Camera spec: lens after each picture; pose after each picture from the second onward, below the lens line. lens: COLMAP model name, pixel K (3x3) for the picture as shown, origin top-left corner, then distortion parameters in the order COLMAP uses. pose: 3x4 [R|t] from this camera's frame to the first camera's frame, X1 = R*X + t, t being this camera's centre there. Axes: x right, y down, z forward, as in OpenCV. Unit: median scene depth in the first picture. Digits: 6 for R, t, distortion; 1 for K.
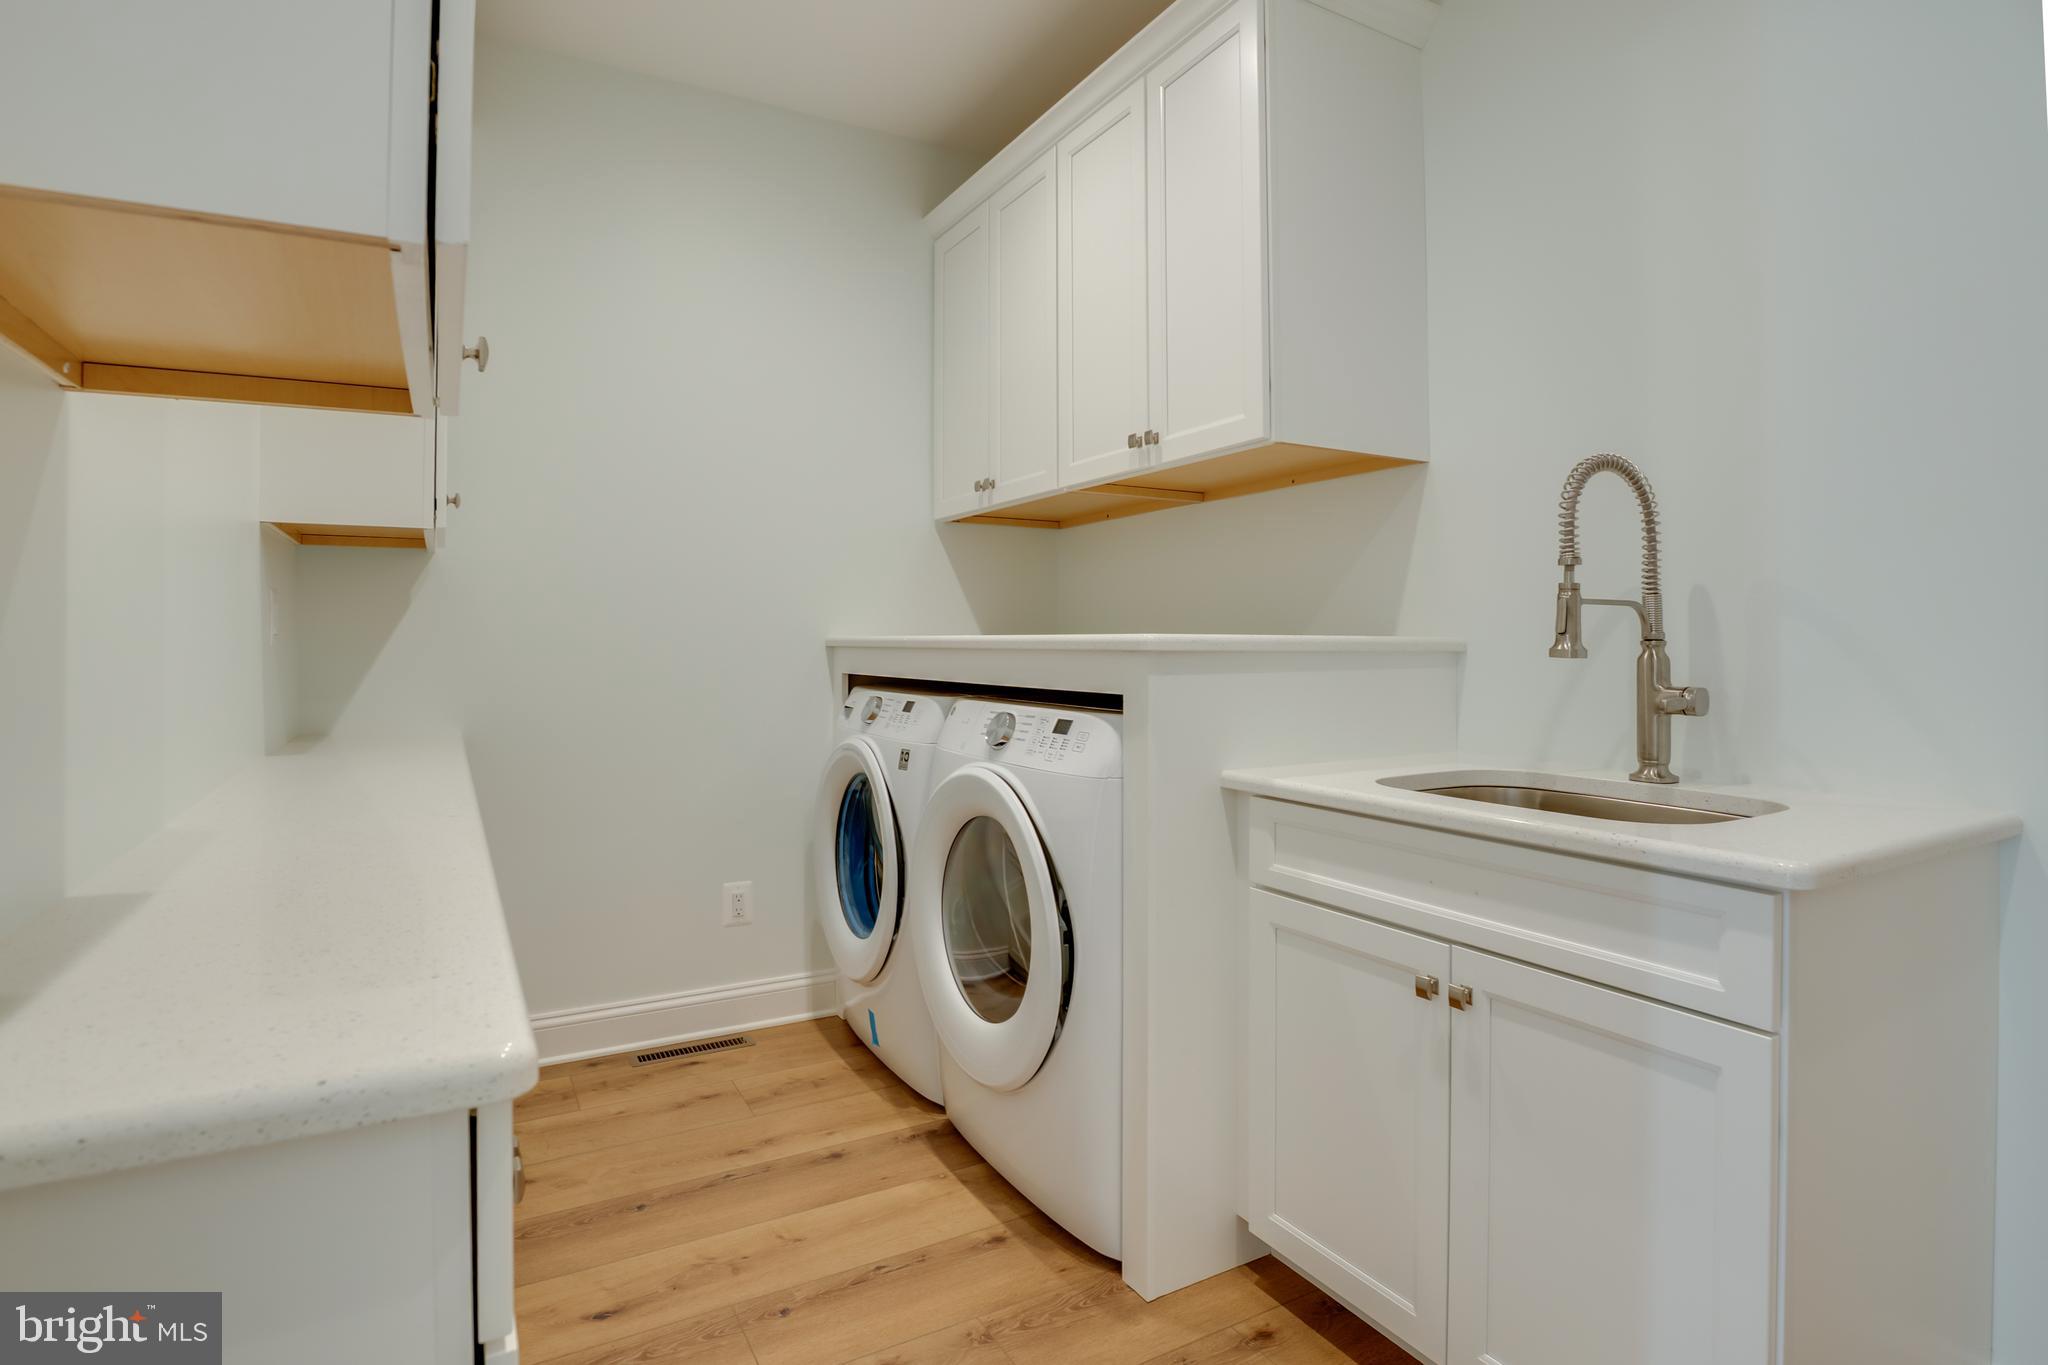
lens RADIAL K [[1042.1, 0, 1016.5], [0, 1042.1, 640.8], [0, 0, 1]] dist [-0.031052, 0.025850]
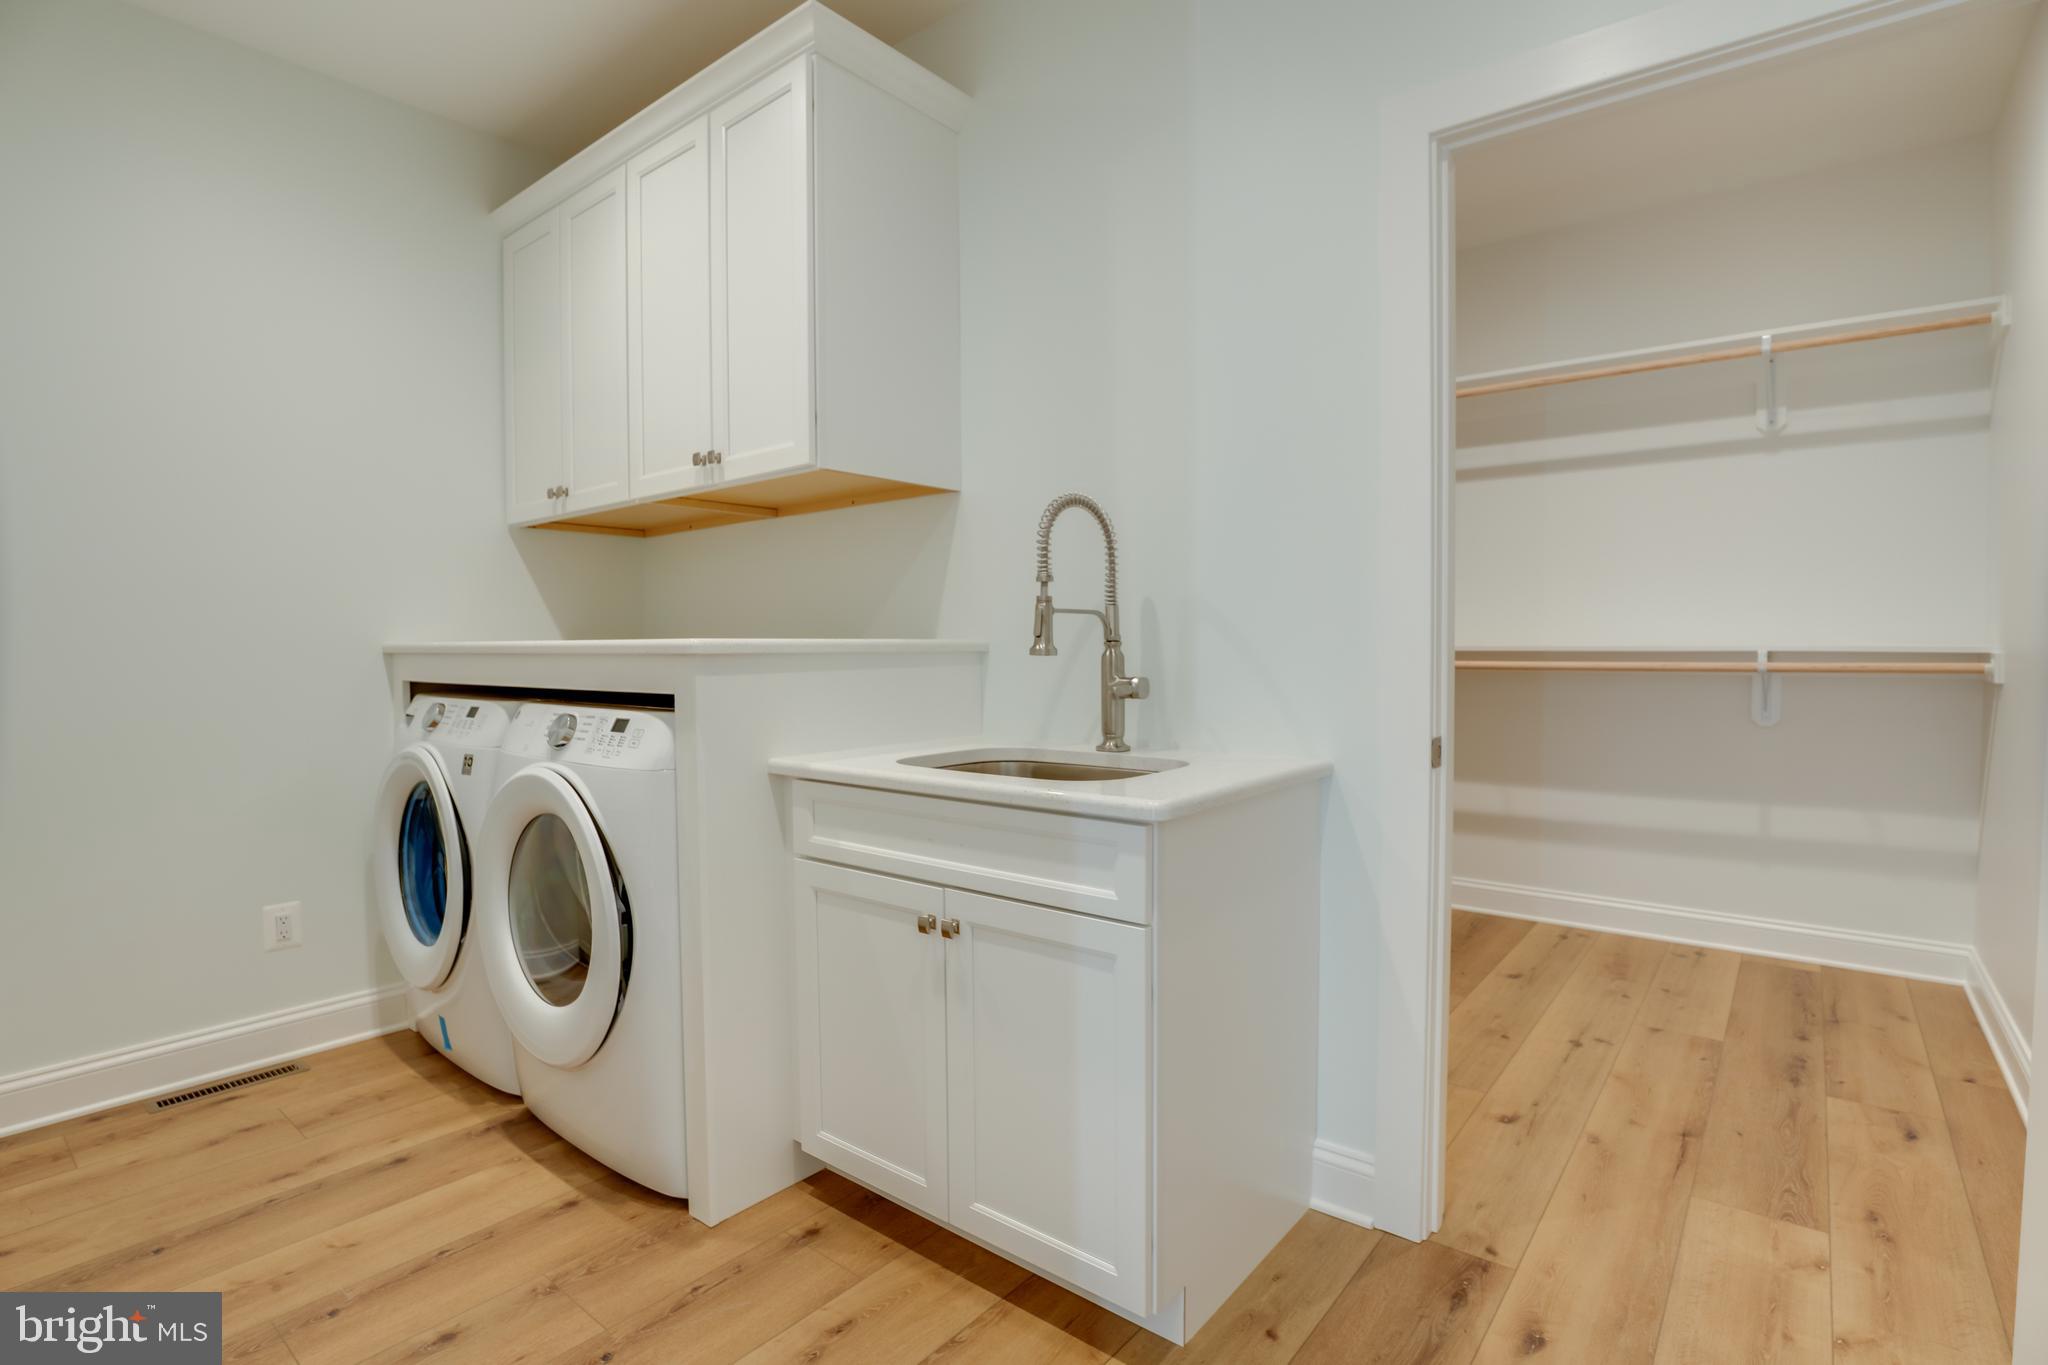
lens RADIAL K [[979.4, 0, 1024.0], [0, 979.4, 682.5], [0, 0, 1]] dist [-0.029171, 0.009039]
pose [[0.929929, -0.022113, 0.367074, 0.062517], [0.007562, 0.999129, 0.041034, 0.000067], [-0.367662, -0.035383, 0.929286, -0.085859]]
